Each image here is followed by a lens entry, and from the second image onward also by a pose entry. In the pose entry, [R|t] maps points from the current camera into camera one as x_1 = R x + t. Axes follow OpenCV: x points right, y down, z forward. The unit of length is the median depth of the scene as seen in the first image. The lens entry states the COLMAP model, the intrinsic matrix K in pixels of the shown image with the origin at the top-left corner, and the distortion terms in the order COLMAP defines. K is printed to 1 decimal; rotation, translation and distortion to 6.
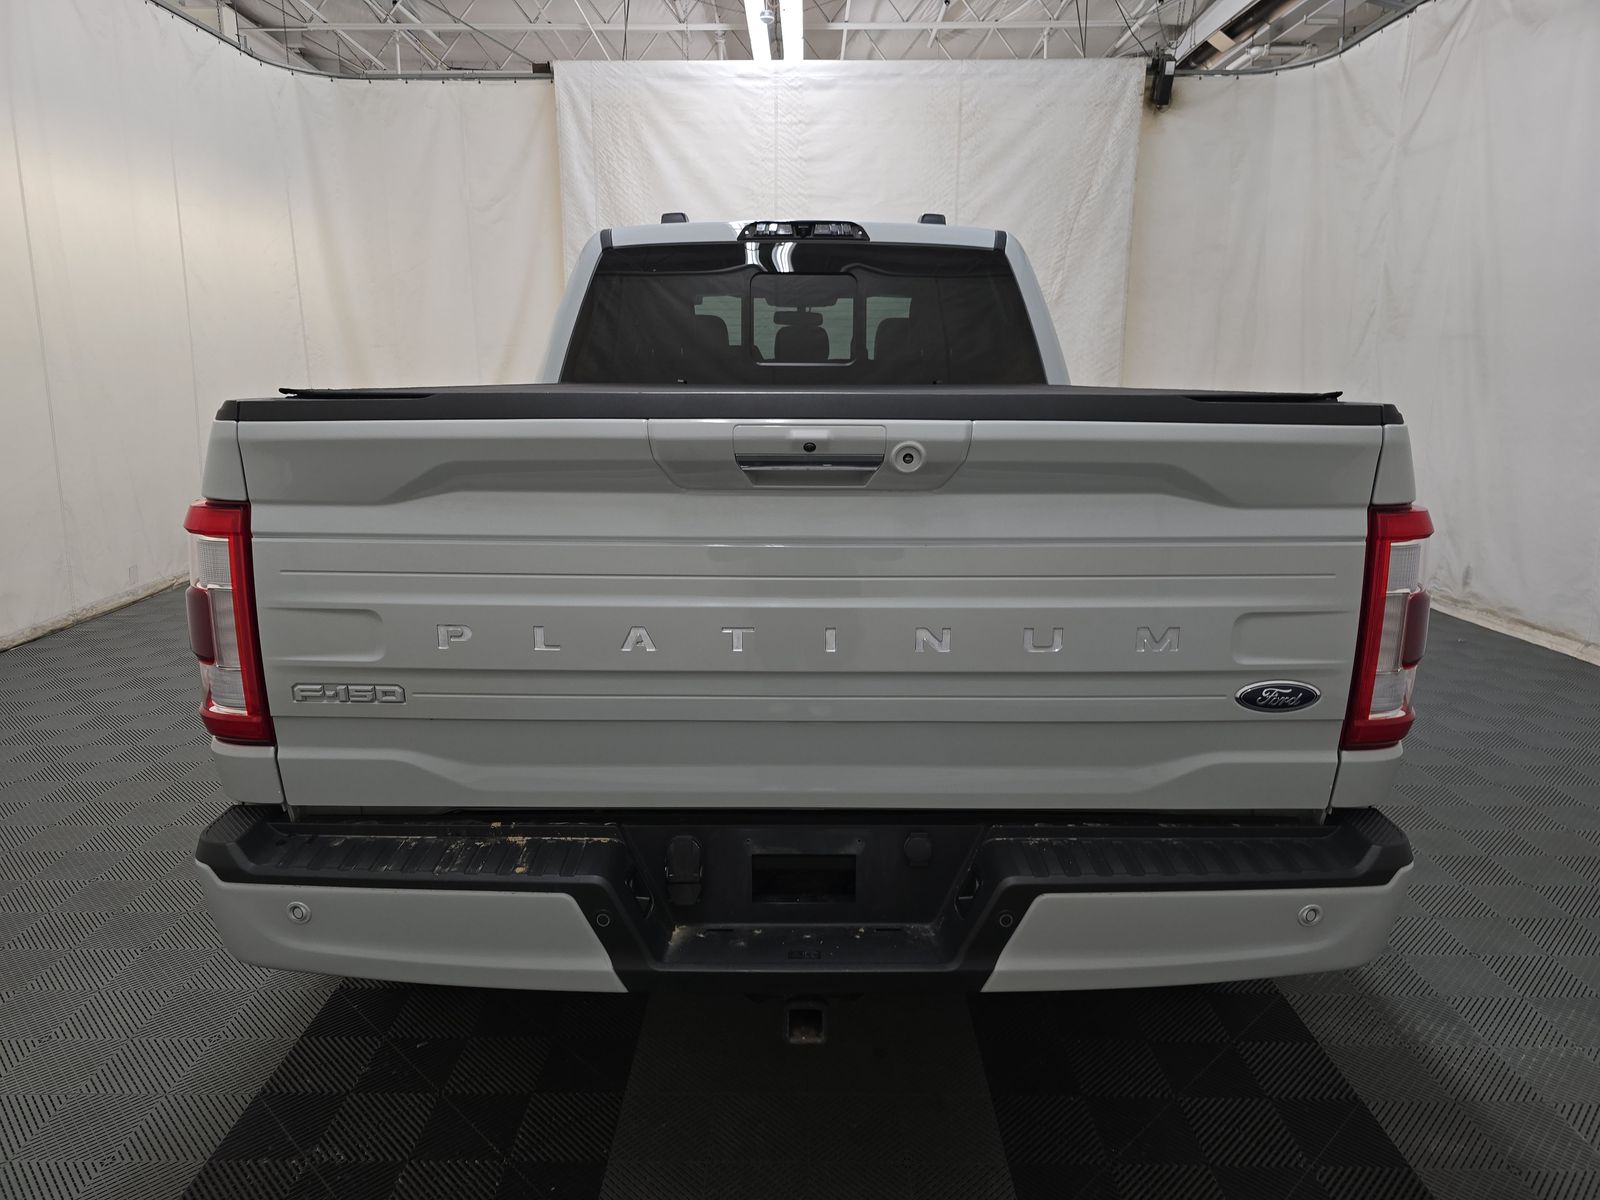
lens RADIAL K [[1078.6, 0, 800.0], [0, 1078.6, 600.0], [0, 0, 1]] dist [0.042547, -0.034515]
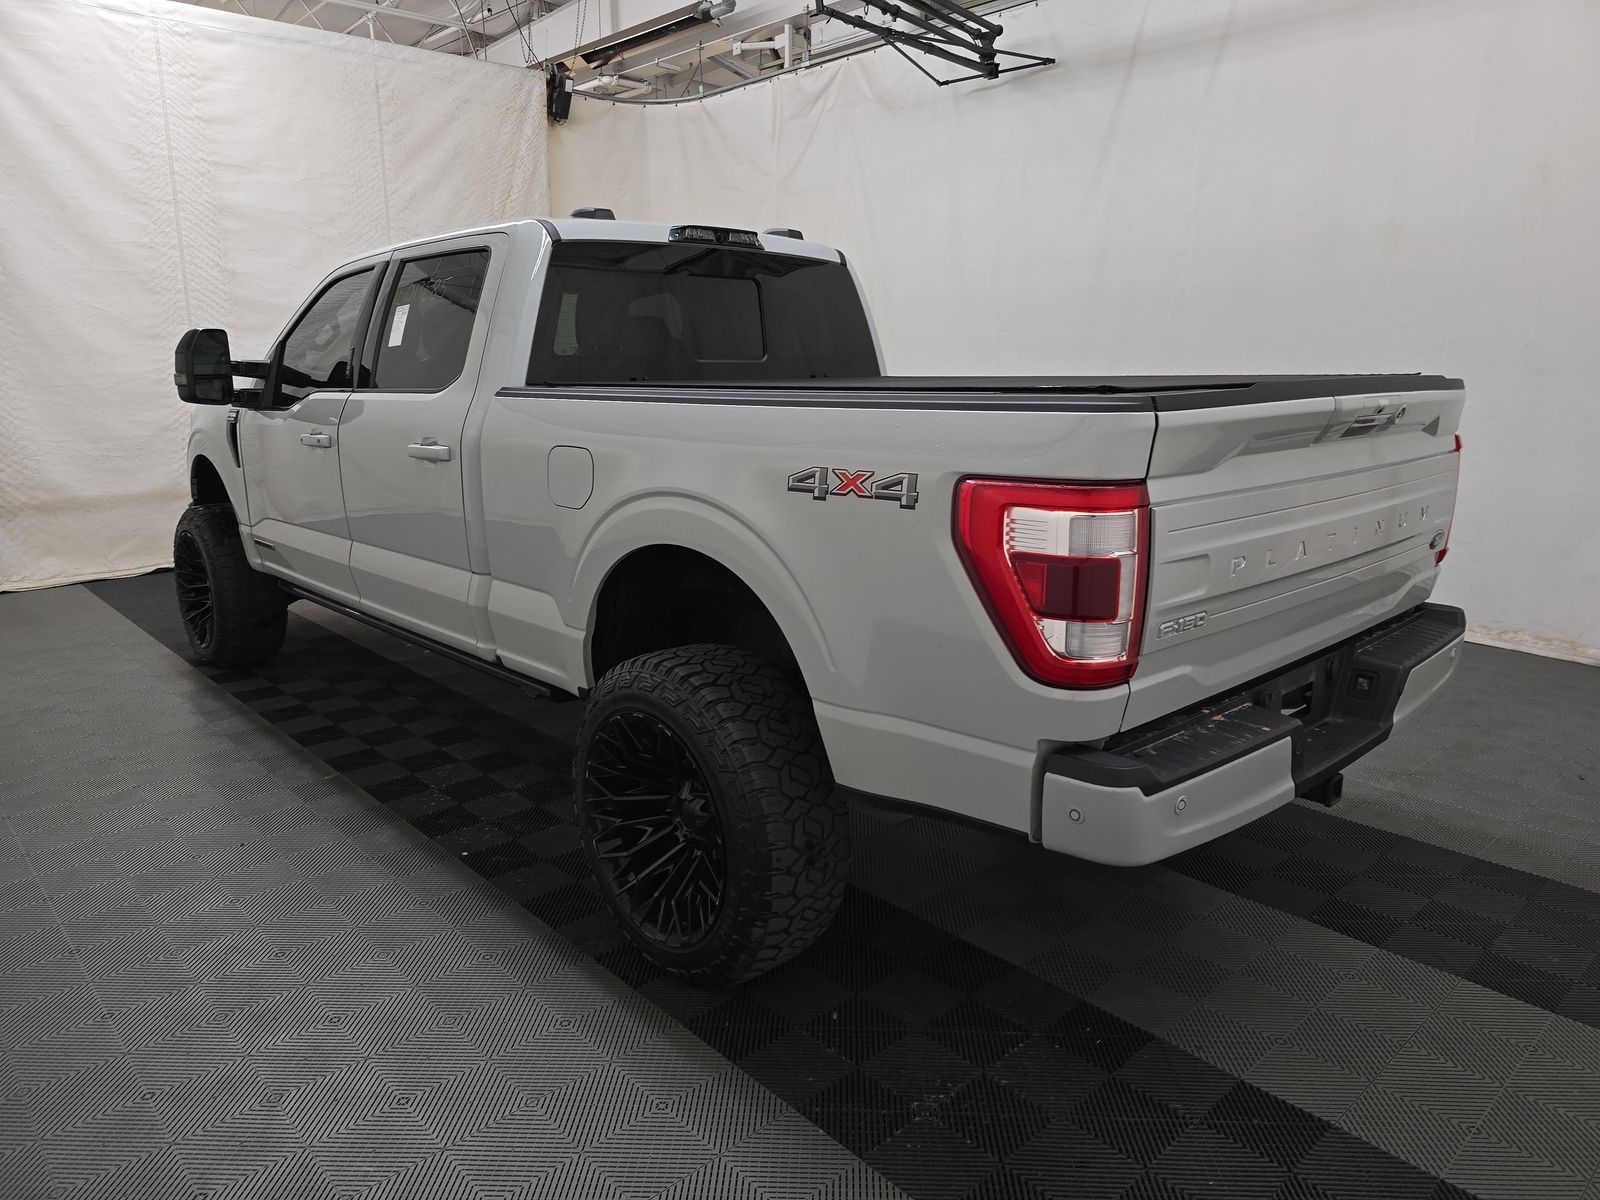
lens RADIAL K [[1078.6, 0, 800.0], [0, 1078.6, 600.0], [0, 0, 1]] dist [0.042547, -0.034515]
pose [[0.734038, -0.152322, 0.661805, -0.281949], [0.148402, 0.986947, 0.062557, -0.015541], [-0.662695, 0.052294, 0.747061, 0.062750]]
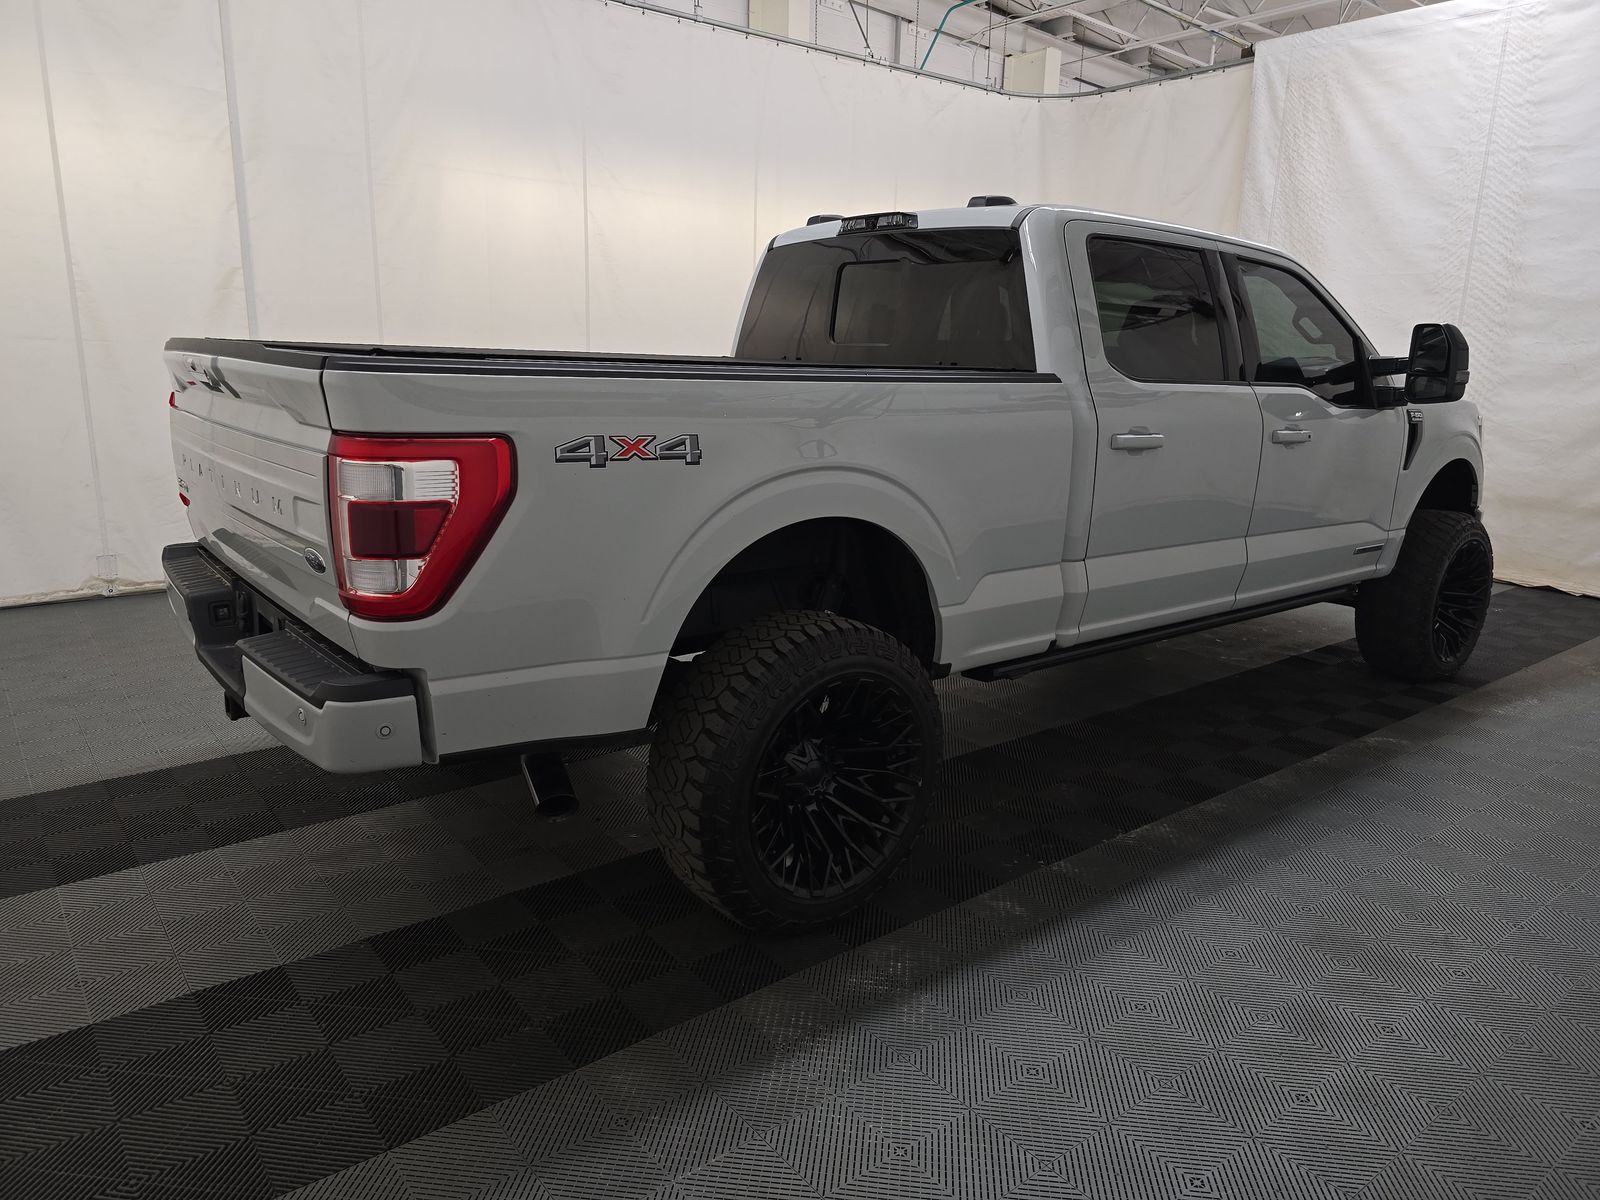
lens RADIAL K [[1084.2, 0, 803.6], [0, 1084.2, 587.9], [0, 0, 1]] dist [0.046065, -0.030213]
pose [[0.628007, 0.182913, -0.756406, 0.349513], [-0.189179, 0.978711, 0.079605, -0.020867], [0.754863, 0.093104, 0.649241, 0.103765]]
